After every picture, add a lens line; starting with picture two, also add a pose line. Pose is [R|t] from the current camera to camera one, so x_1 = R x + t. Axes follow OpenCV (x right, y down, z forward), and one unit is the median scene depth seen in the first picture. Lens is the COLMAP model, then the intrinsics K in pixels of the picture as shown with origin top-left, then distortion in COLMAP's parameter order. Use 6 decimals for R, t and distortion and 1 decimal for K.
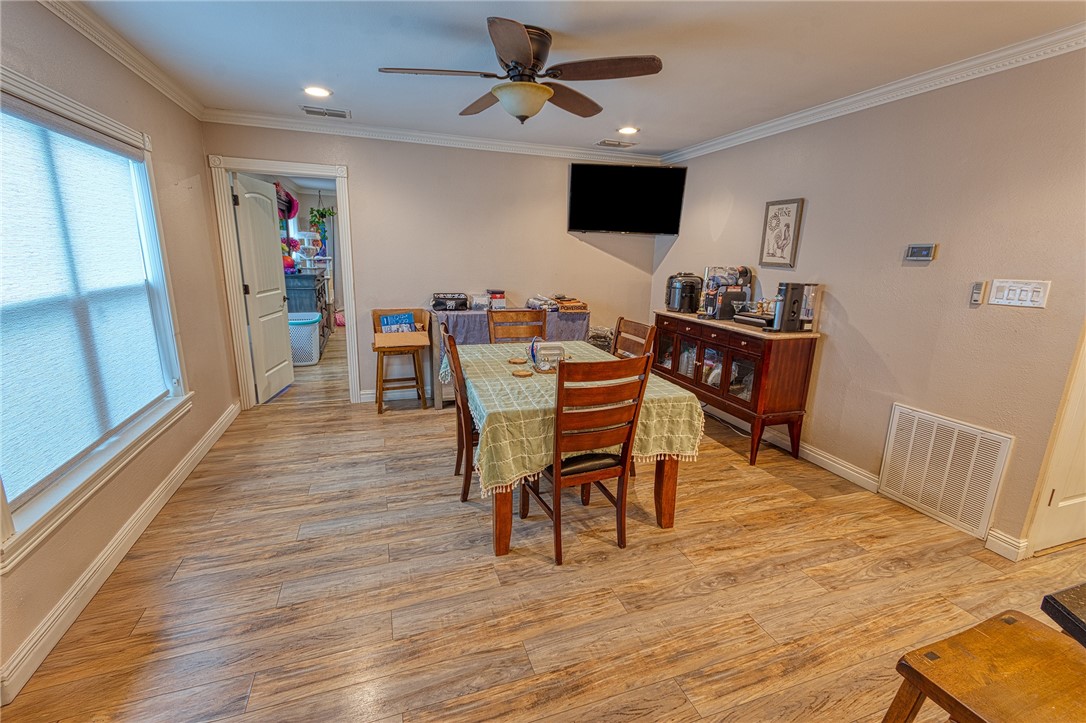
lens RADIAL K [[473.0, 0, 543.0], [0, 473.0, 361.5], [0, 0, 1]] dist [-0.000350, -0.000008]
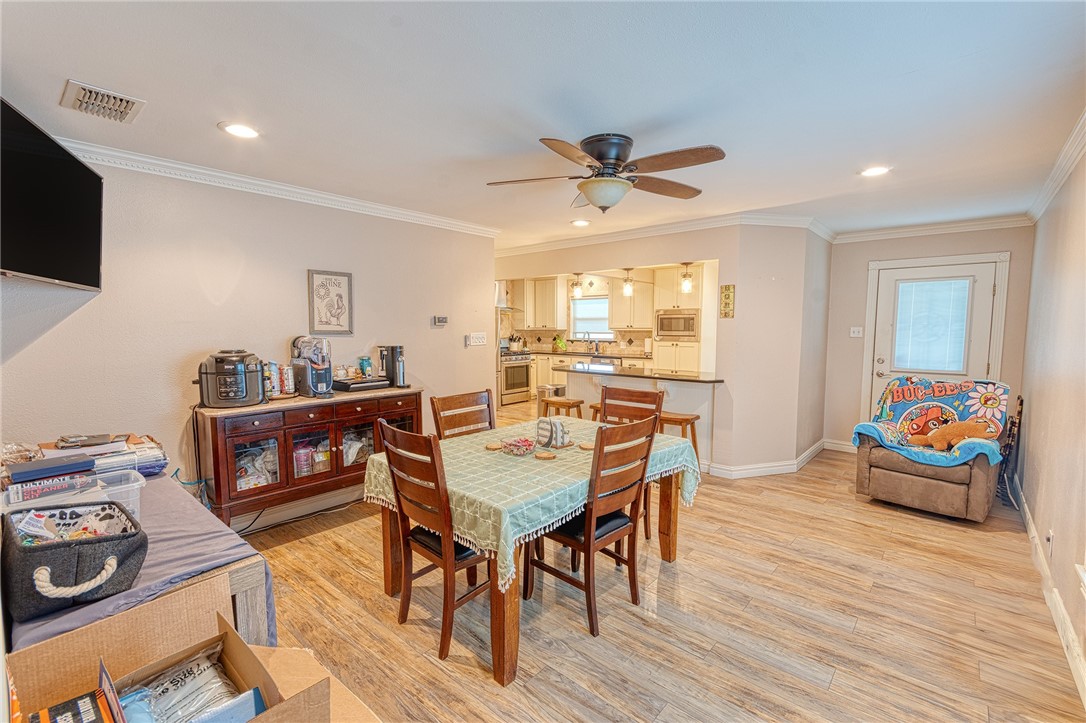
lens RADIAL K [[489.9, 0, 525.4], [0, 489.9, 363.2], [0, 0, 1]] dist [0.000313, 0.000034]
pose [[-0.479075, -0.093105, 0.872822, -0.669865], [0.184824, 0.961367, 0.203996, -0.294709], [-0.858095, 0.259048, -0.443359, 1.190317]]
